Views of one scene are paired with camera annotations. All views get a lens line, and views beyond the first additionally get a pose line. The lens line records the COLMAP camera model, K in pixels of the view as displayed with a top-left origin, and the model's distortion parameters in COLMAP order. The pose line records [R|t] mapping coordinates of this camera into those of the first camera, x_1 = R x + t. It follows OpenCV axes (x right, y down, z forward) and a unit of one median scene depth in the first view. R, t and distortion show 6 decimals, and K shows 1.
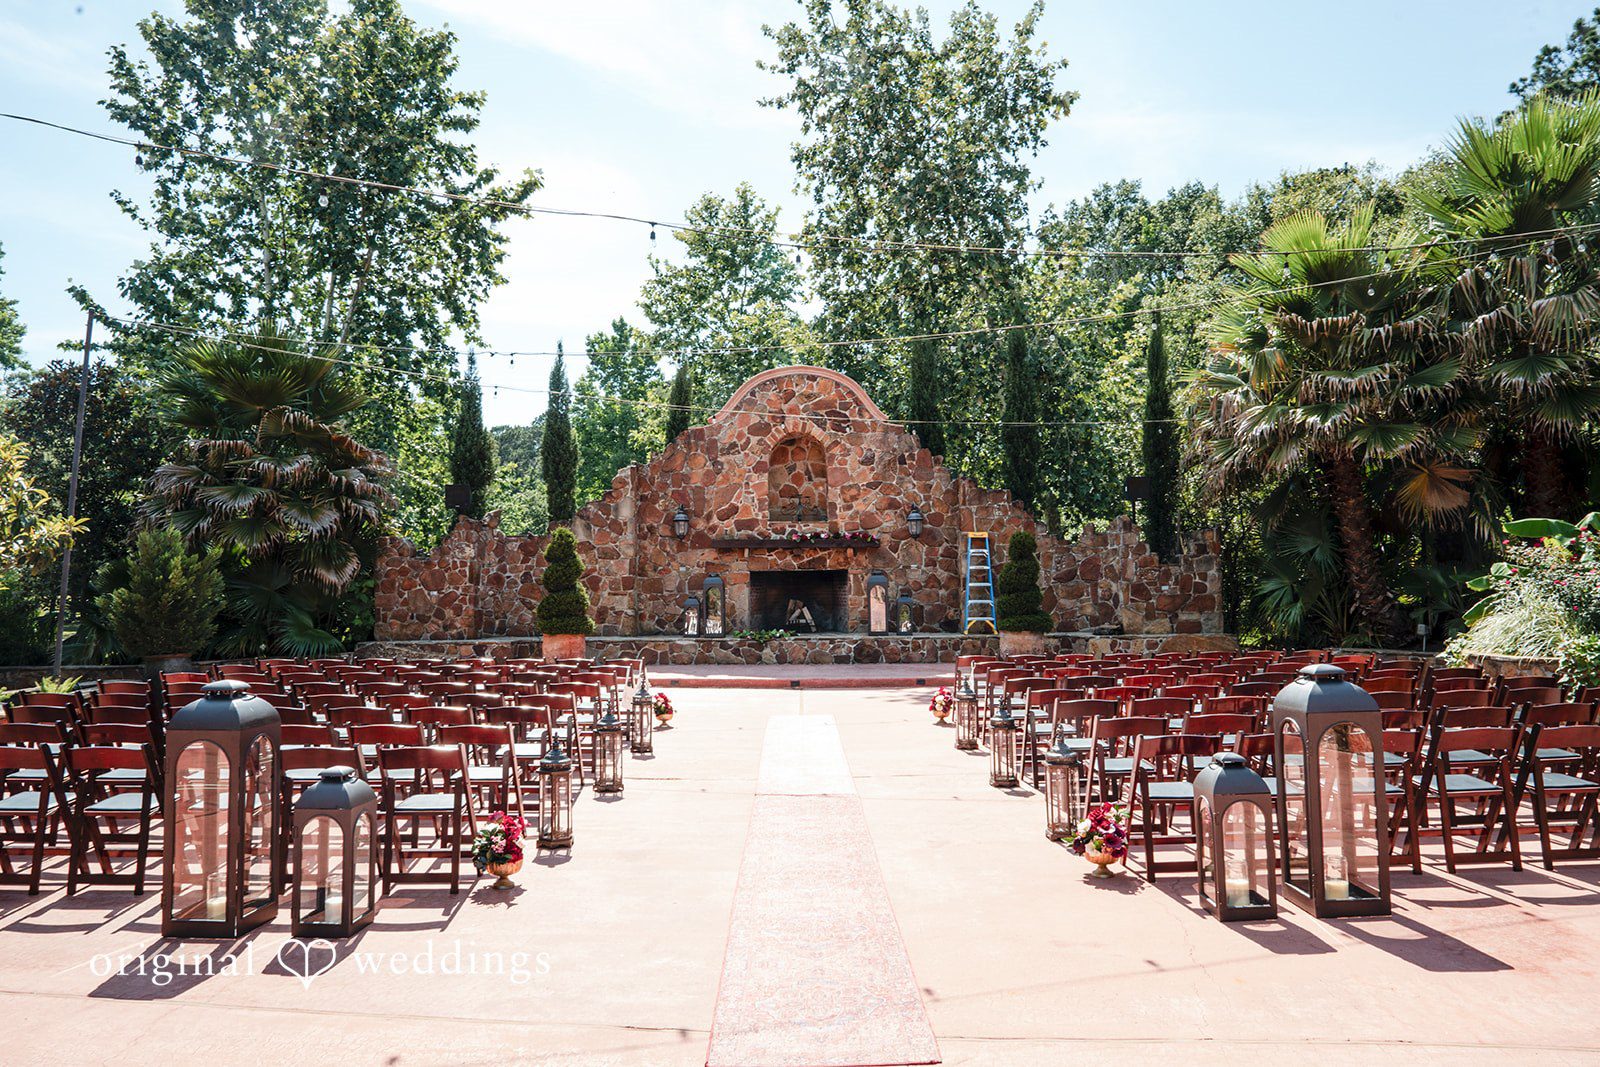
lens RADIAL K [[1271.1, 0, 810.4], [0, 1271.1, 530.2], [0, 0, 1]] dist [0.012481, -0.001876]
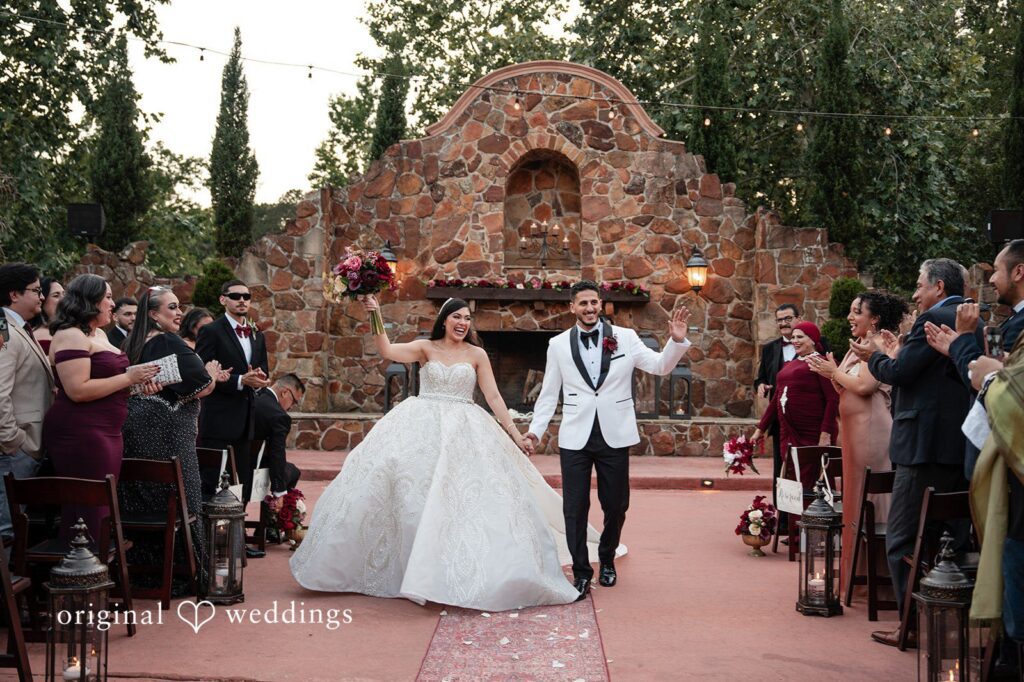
lens RADIAL K [[1229.0, 0, 535.6], [0, 1229.0, 347.4], [0, 0, 1]] dist [0.047895, 0.000000]
pose [[0.999403, 0.020640, -0.027724, 0.007953], [-0.020194, 0.999664, 0.016255, 0.029309], [0.028050, -0.015686, 0.999483, 0.265545]]
